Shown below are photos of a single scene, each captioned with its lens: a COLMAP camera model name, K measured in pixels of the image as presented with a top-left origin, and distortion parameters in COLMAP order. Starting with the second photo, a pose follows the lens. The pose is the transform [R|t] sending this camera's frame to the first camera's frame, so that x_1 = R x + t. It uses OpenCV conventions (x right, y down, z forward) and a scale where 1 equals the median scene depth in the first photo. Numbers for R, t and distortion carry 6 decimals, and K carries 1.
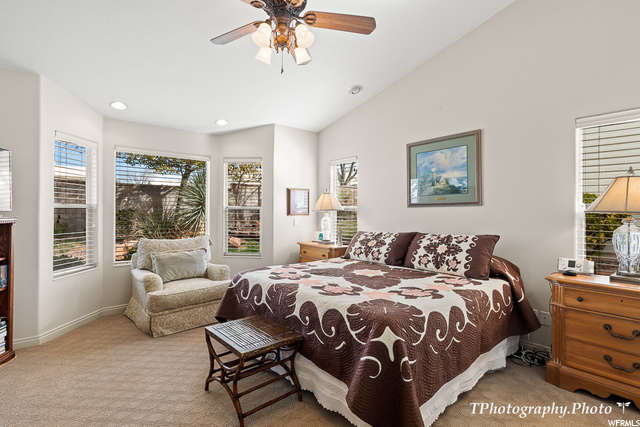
lens RADIAL K [[318.3, 0, 320.5], [0, 318.3, 211.3], [0, 0, 1]] dist [0.010367, 0.000307]
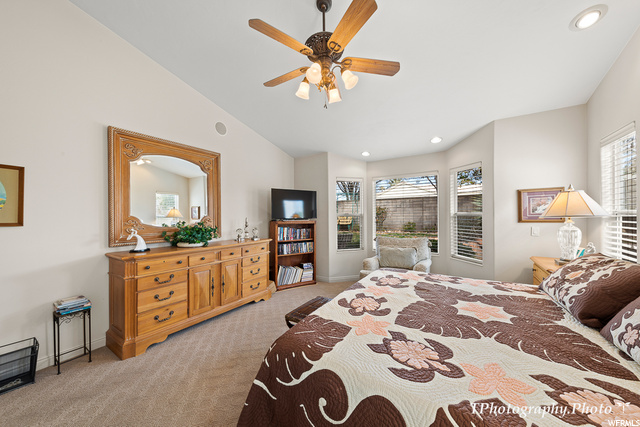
lens RADIAL K [[227.1, 0, 320.3], [0, 227.1, 214.3], [0, 0, 1]] dist [-0.002584, -0.000146]
pose [[0.281020, -0.011930, -0.959628, 0.408643], [0.006479, 0.999924, -0.010533, -0.007221], [0.959680, -0.003258, 0.281076, 0.423004]]
